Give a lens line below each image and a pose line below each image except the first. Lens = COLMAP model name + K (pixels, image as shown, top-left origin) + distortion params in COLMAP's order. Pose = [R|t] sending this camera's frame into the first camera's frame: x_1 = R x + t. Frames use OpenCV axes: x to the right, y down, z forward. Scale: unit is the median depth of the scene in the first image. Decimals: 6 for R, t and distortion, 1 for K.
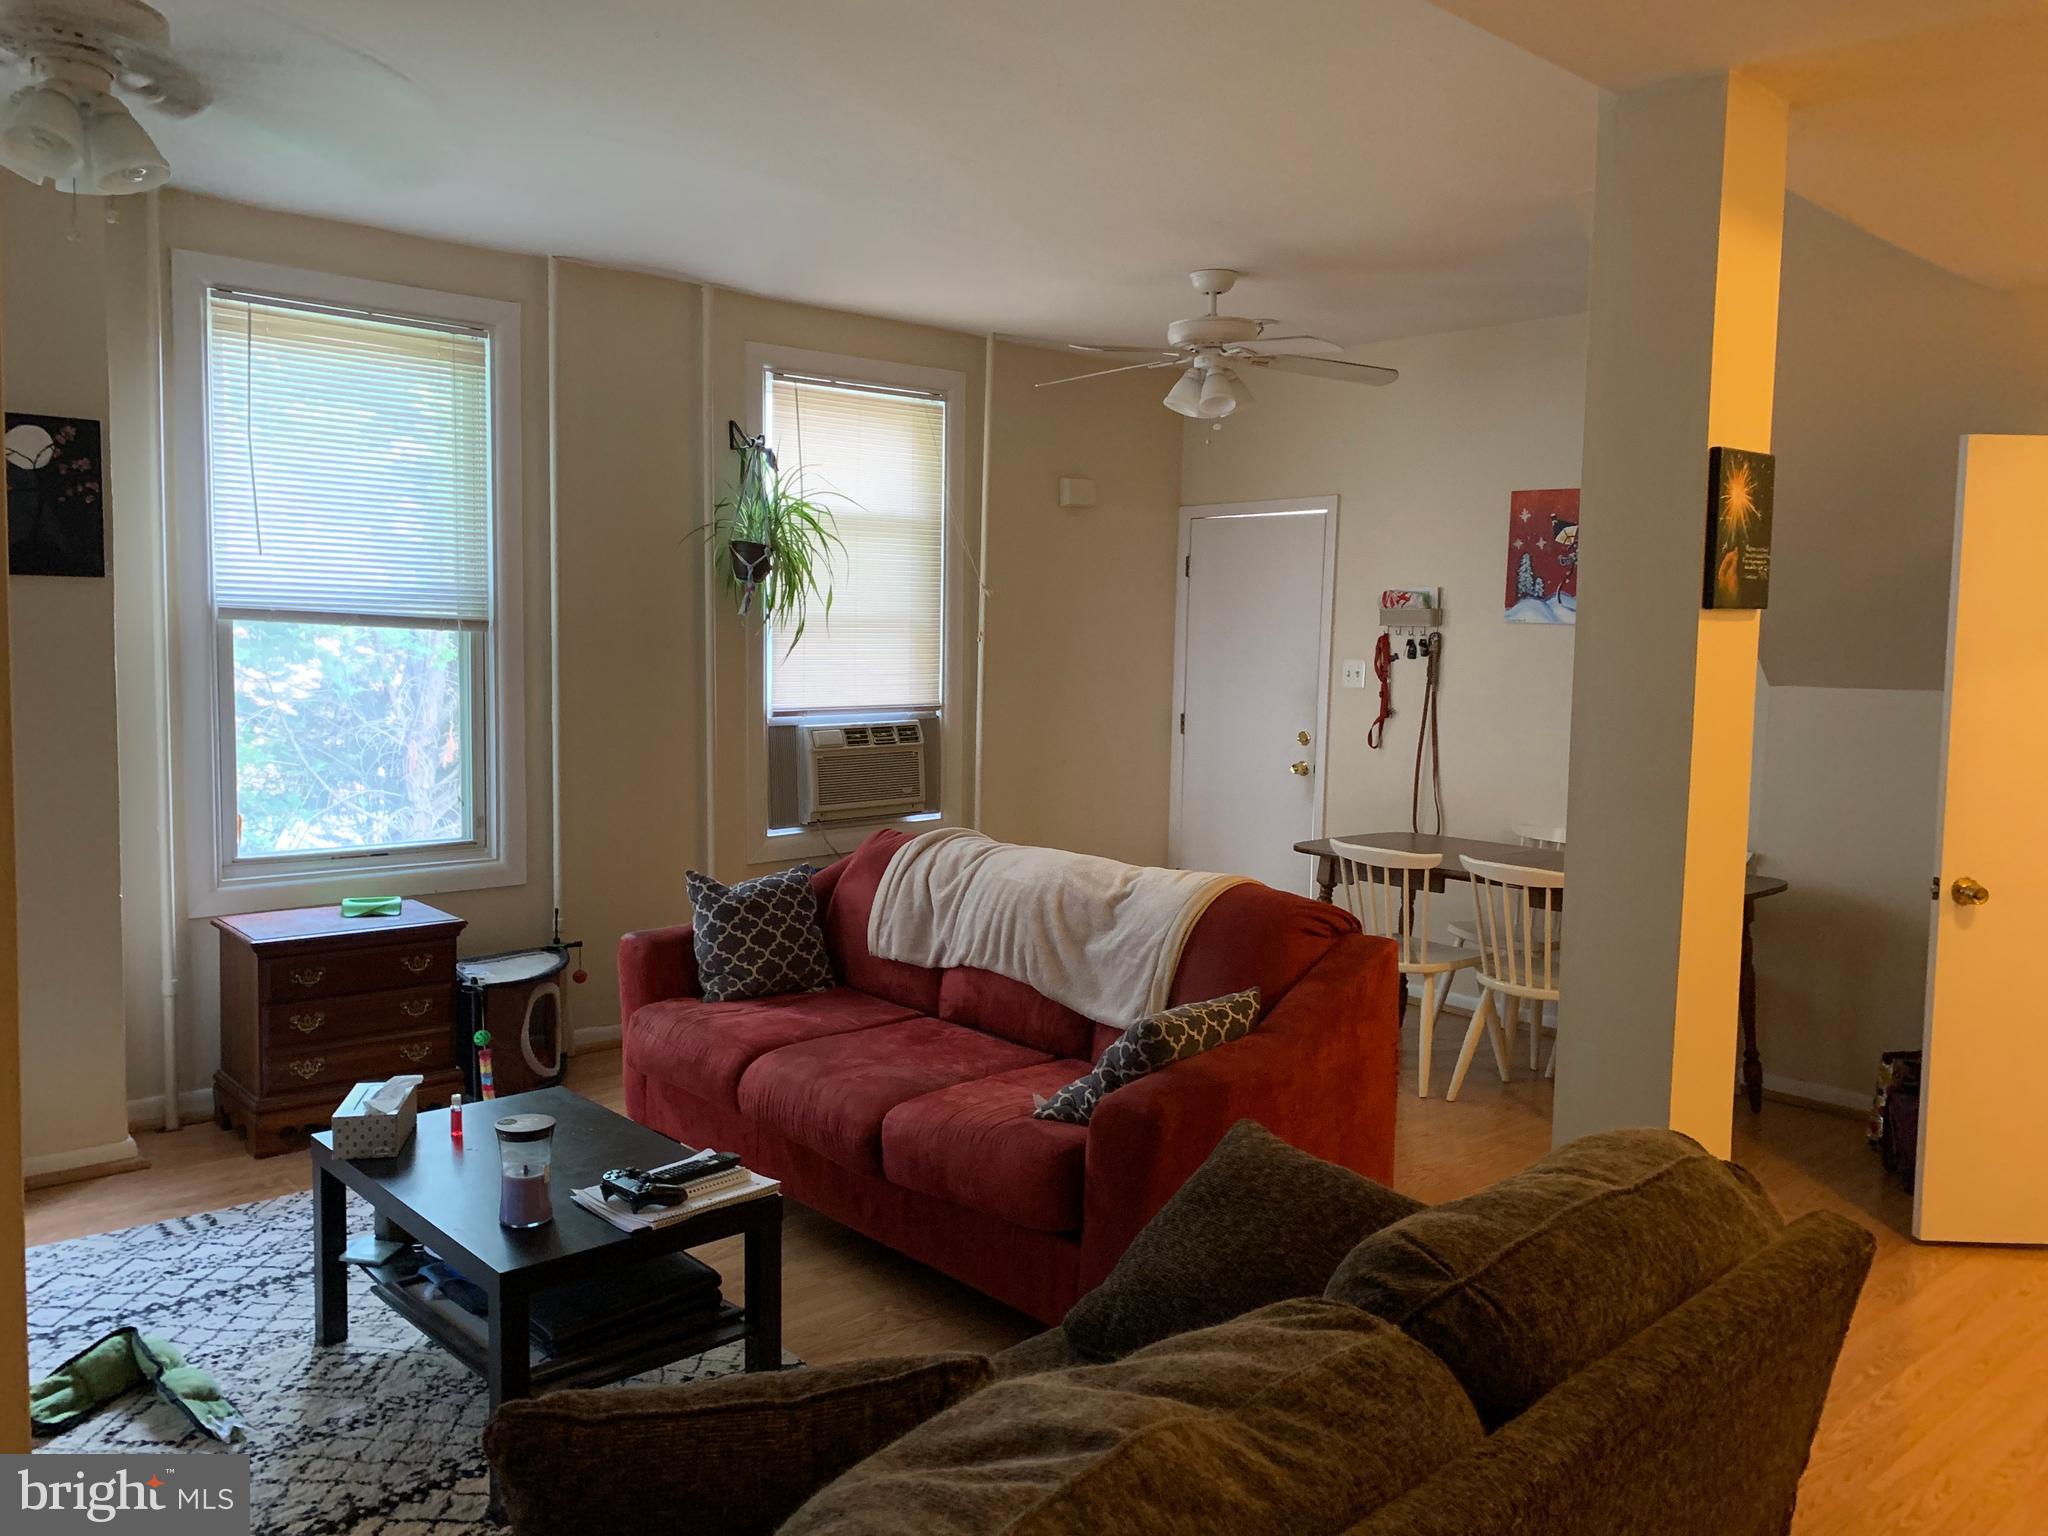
lens RADIAL K [[1541.4, 0, 1021.1], [0, 1541.4, 753.2], [0, 0, 1]] dist [0.009331, -0.006290]
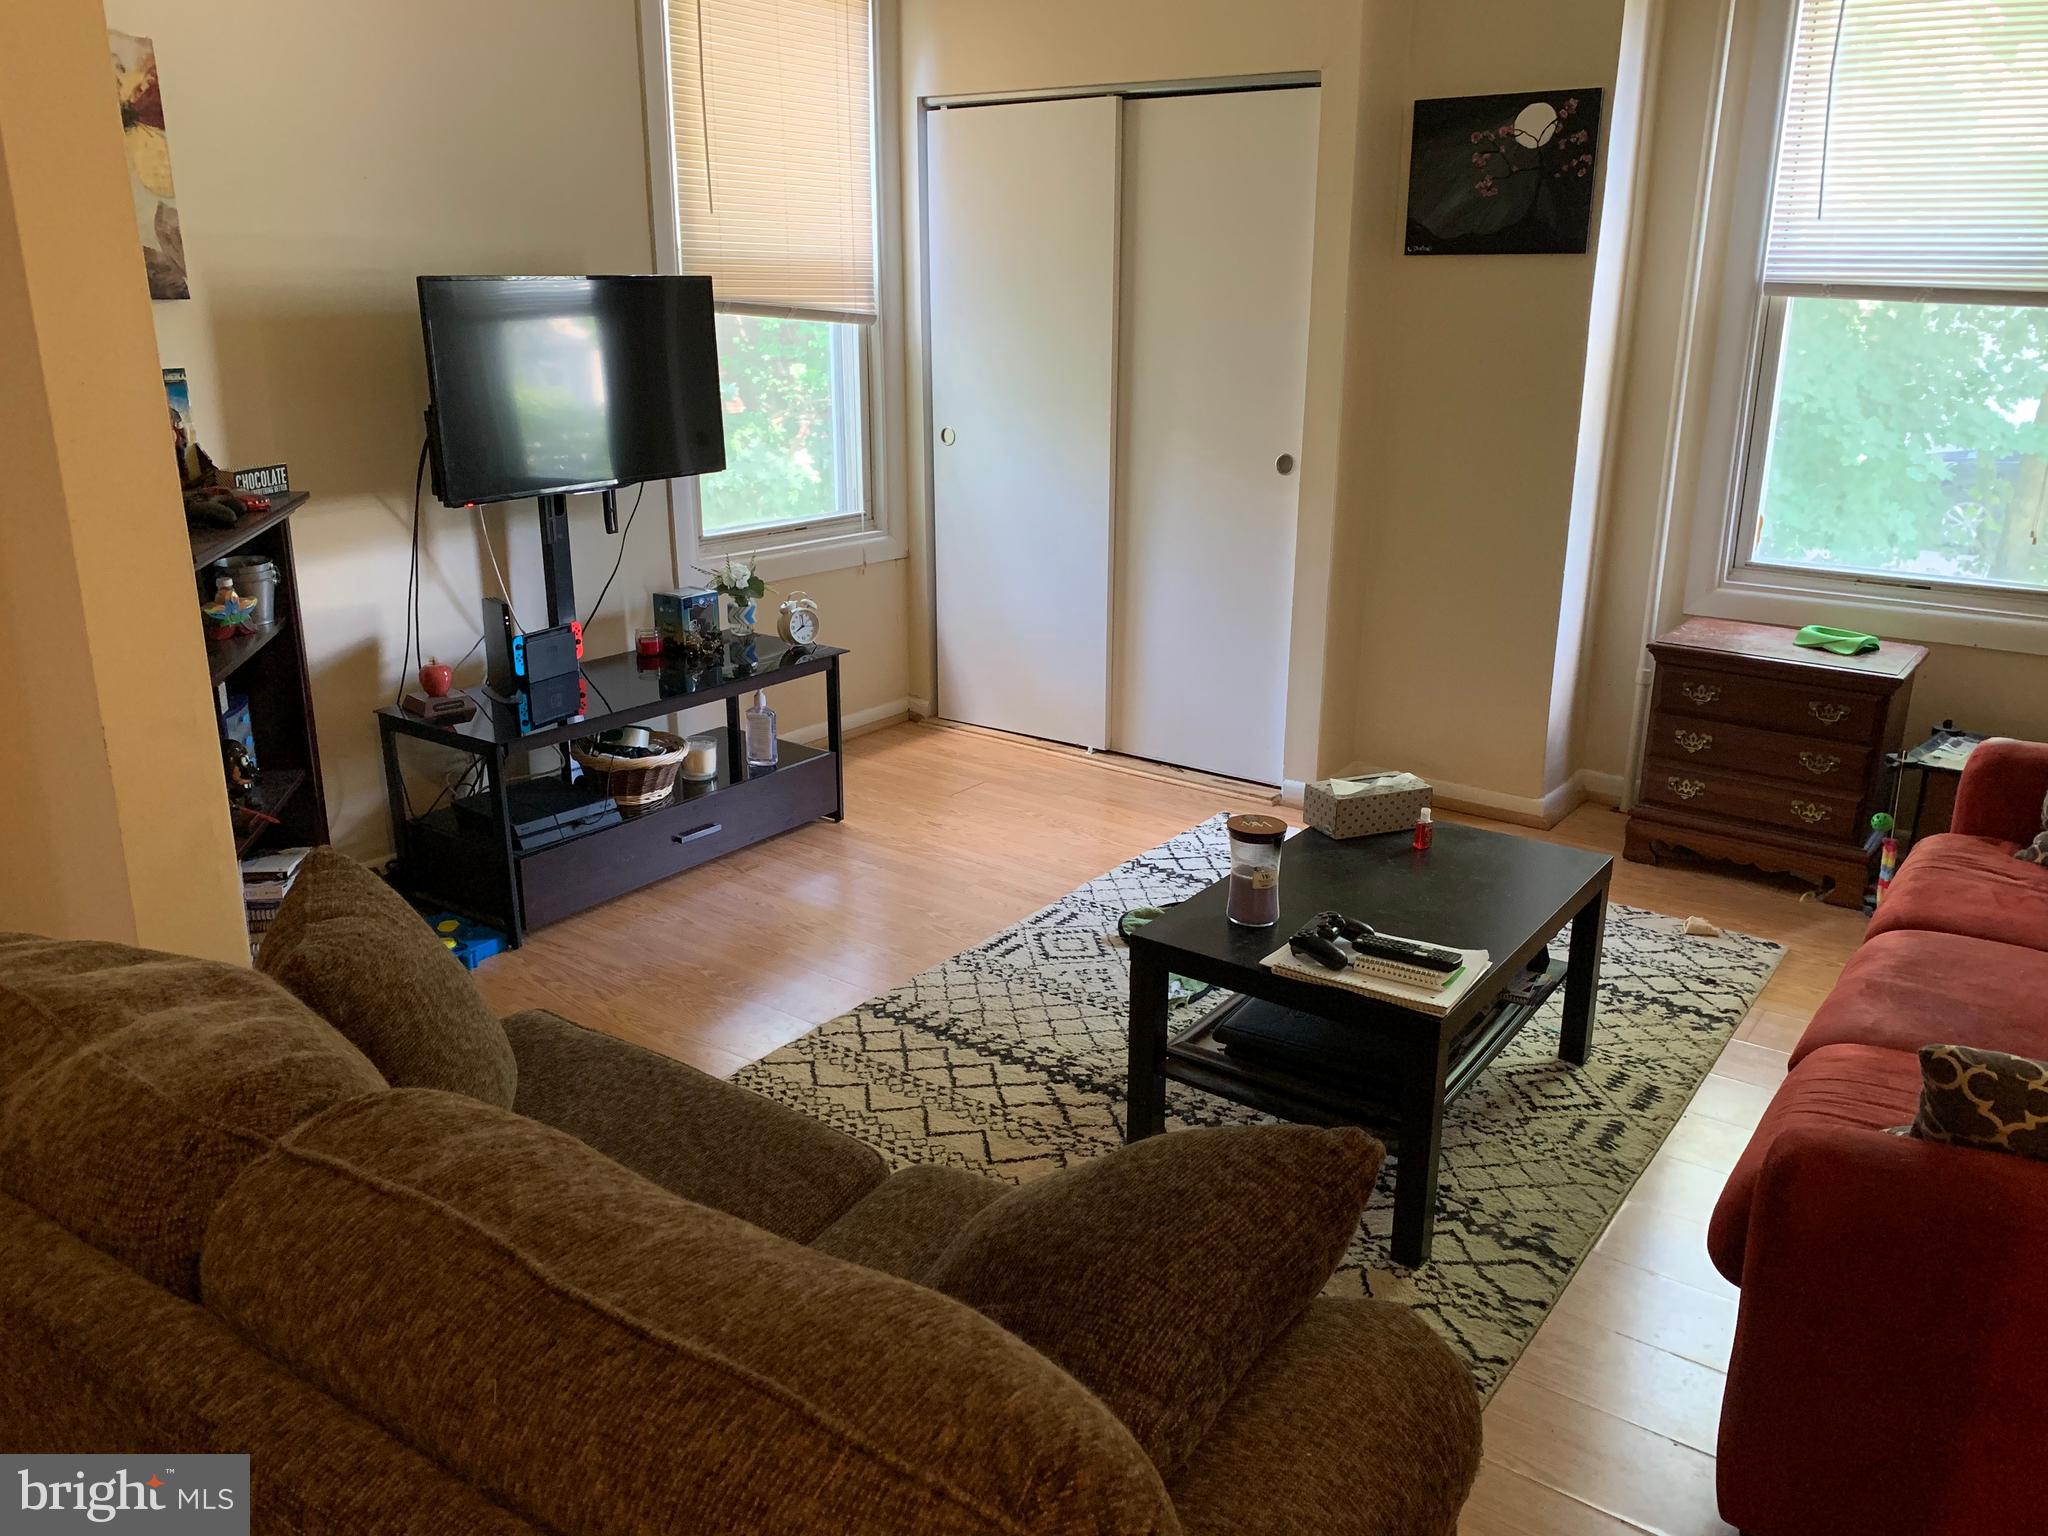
lens RADIAL K [[1541.4, 0, 1021.1], [0, 1541.4, 753.2], [0, 0, 1]] dist [0.009331, -0.006290]
pose [[0.193360, 0.263034, -0.945212, 0.331353], [-0.079722, 0.964419, 0.252071, -0.021260], [0.977884, 0.026614, 0.207450, 0.389682]]
